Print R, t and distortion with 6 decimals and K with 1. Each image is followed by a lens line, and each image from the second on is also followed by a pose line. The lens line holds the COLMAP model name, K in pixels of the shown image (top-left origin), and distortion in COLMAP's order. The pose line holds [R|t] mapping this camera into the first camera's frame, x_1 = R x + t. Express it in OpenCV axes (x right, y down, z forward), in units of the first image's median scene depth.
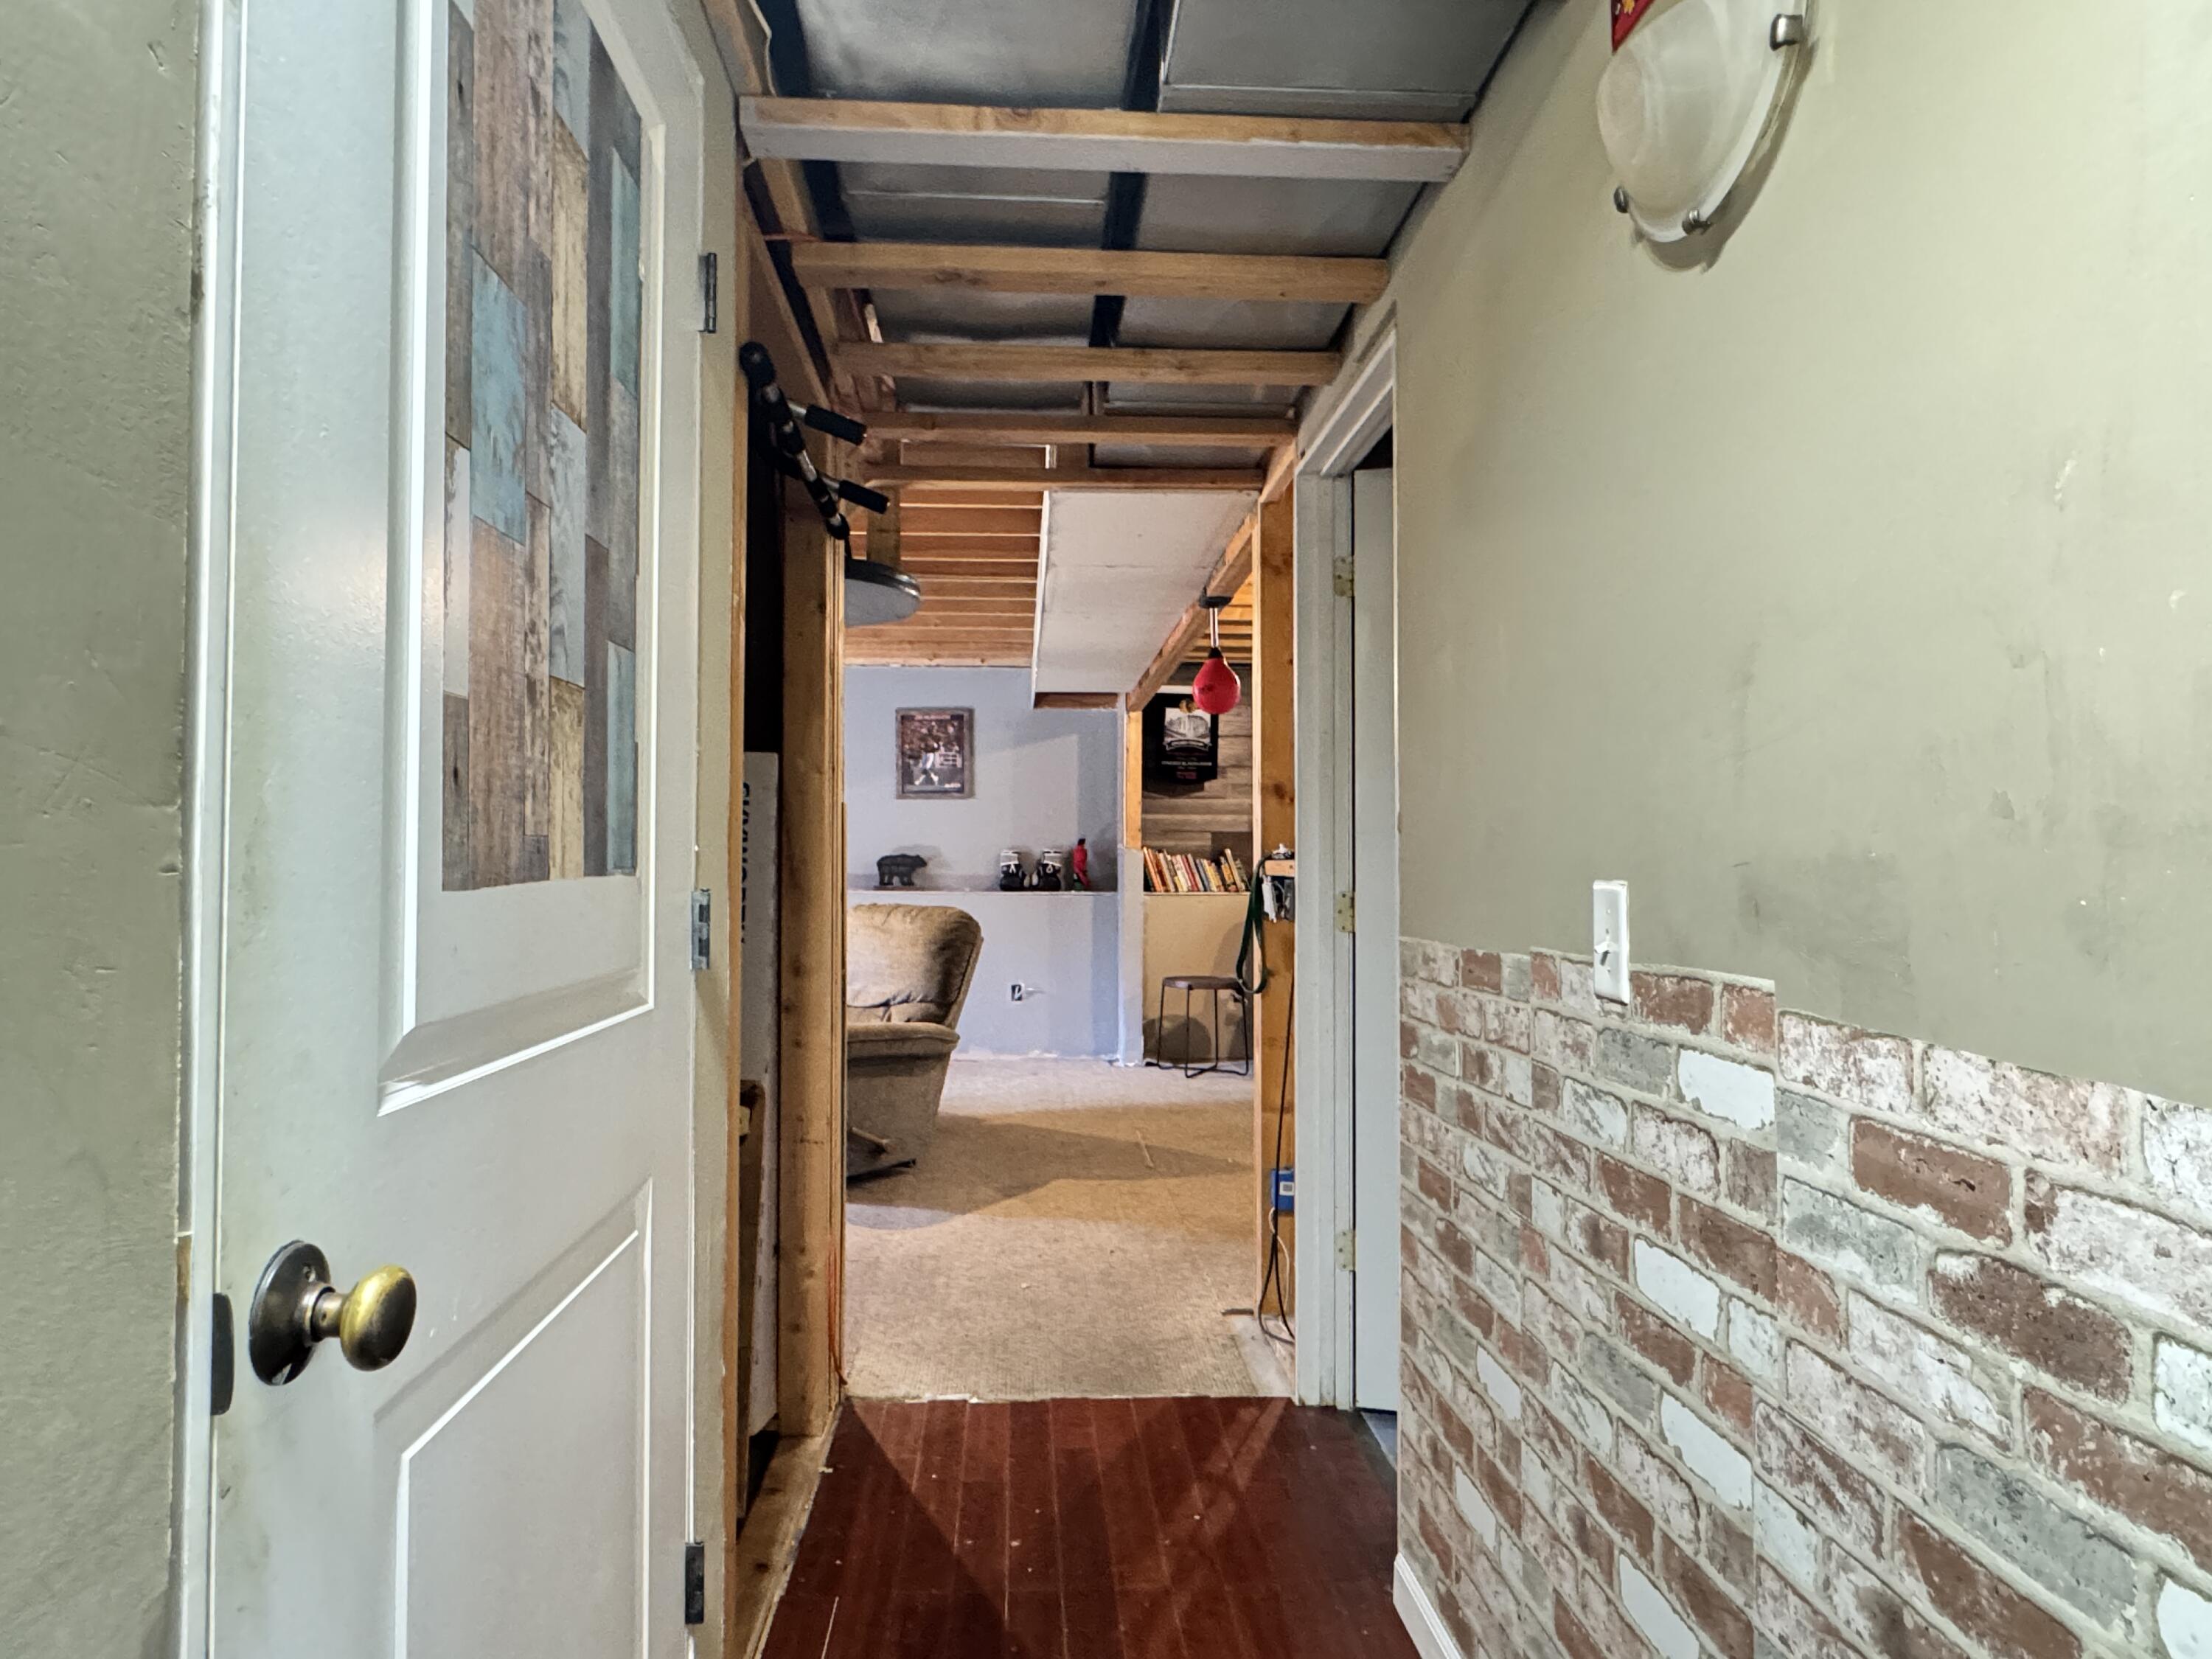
lens RADIAL K [[1340.4, 0, 1091.0], [0, 1340.4, 836.7], [0, 0, 1]] dist [-0.007530, 0.003171]
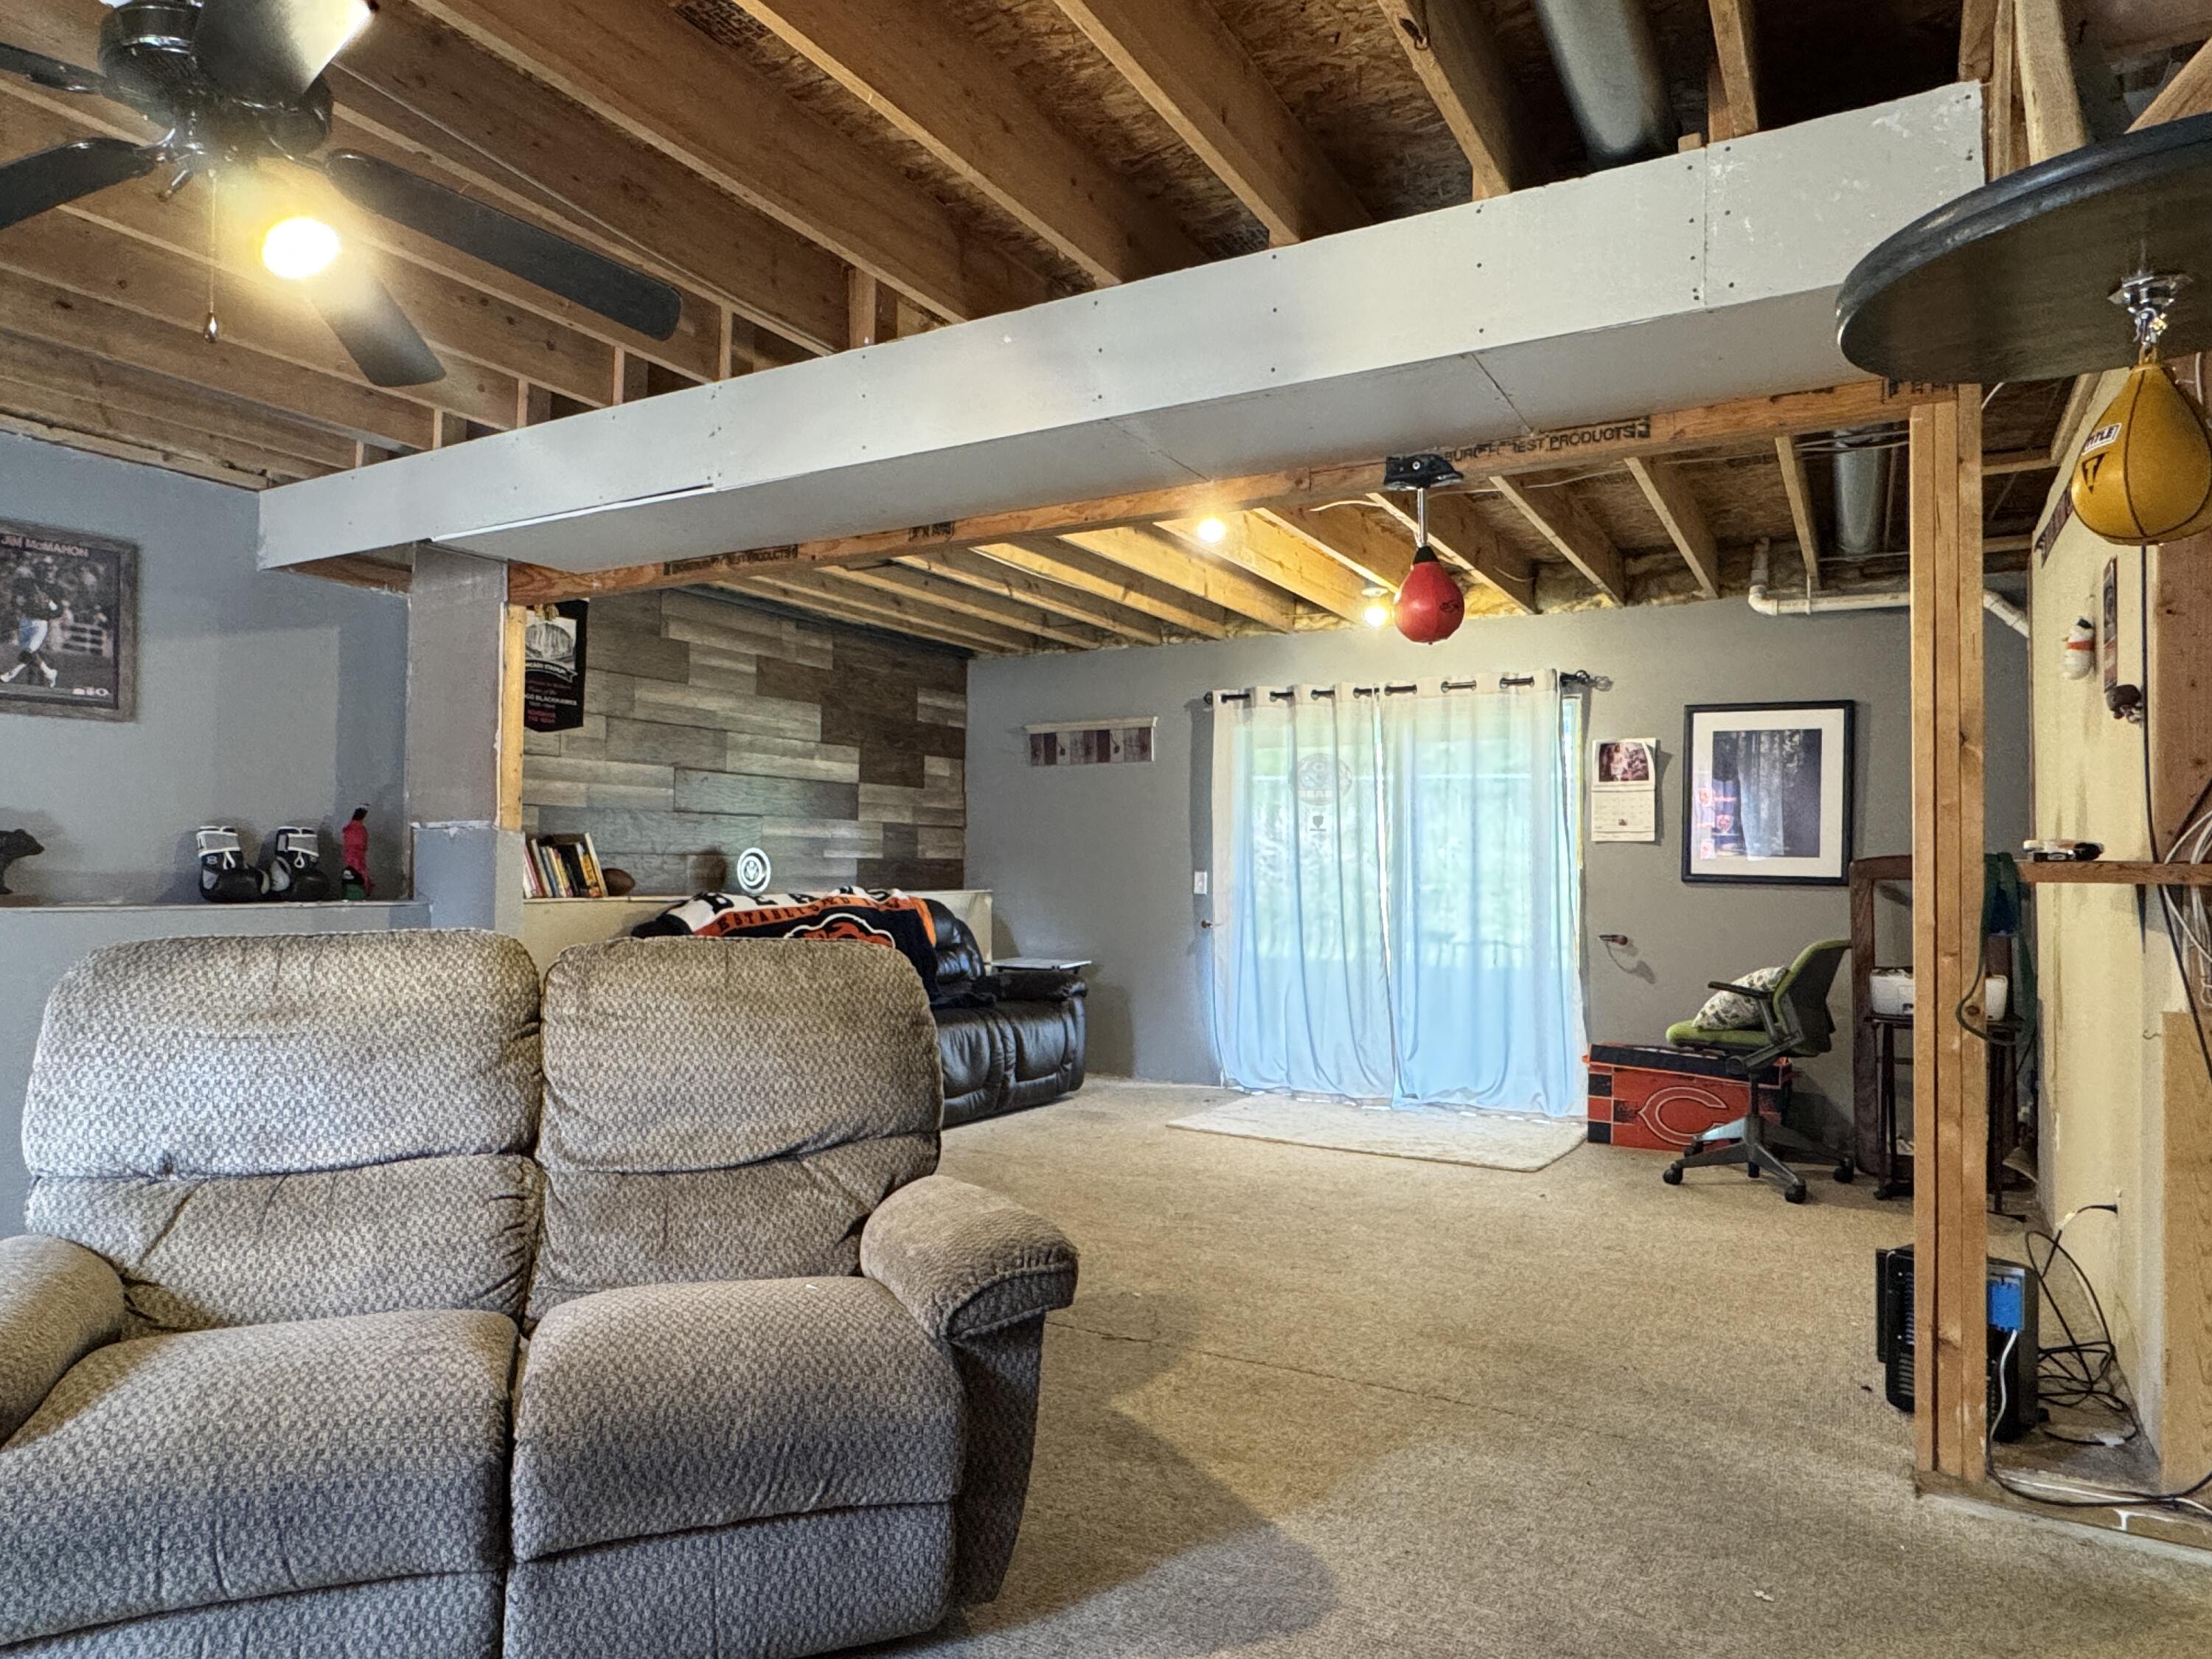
lens RADIAL K [[1340.4, 0, 1096.2], [0, 1340.4, 839.5], [0, 0, 1]] dist [-0.007530, 0.003171]
pose [[0.552636, 0.019583, 0.833193, -0.310402], [-0.027327, 0.999612, -0.005370, 0.009064], [-0.832975, -0.019801, 0.552957, 0.416386]]
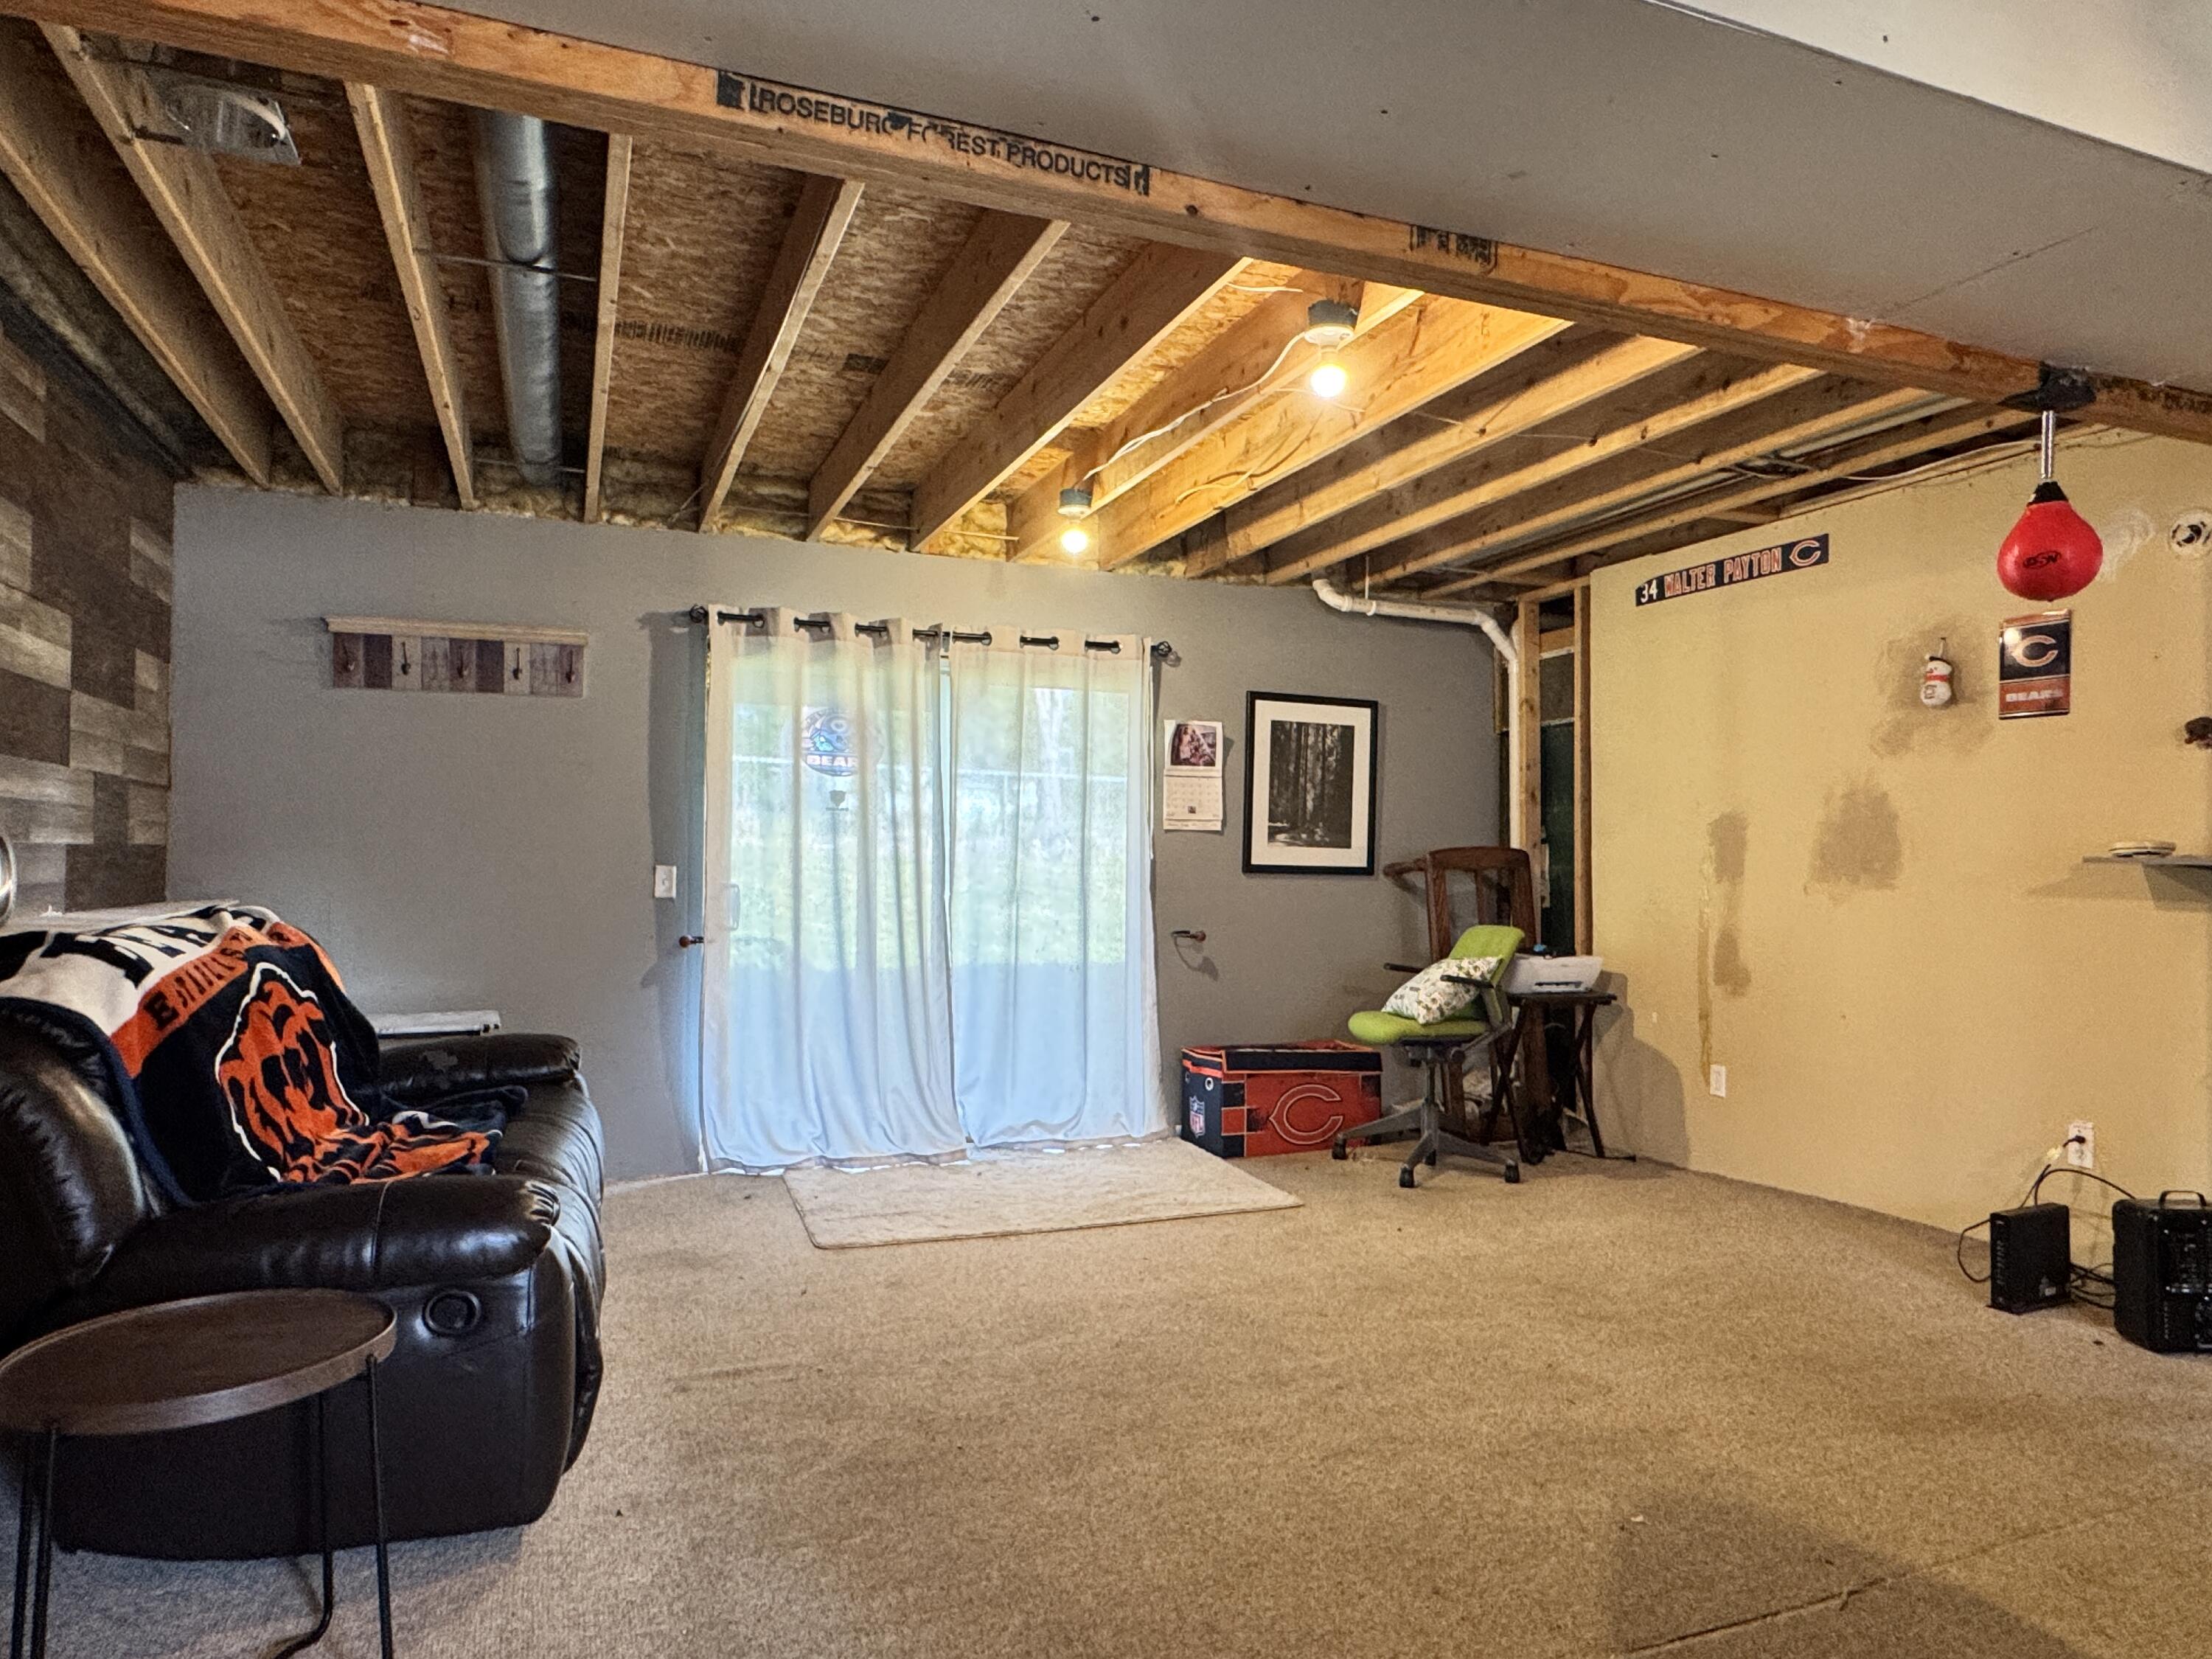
lens RADIAL K [[1340.4, 0, 1089.2], [0, 1340.4, 838.0], [0, 0, 1]] dist [-0.007530, 0.003171]
pose [[-0.314233, 0.010208, 0.949291, -0.171572], [-0.029505, 0.999354, -0.020513, 0.017969], [-0.948887, -0.034454, -0.313728, 0.854489]]
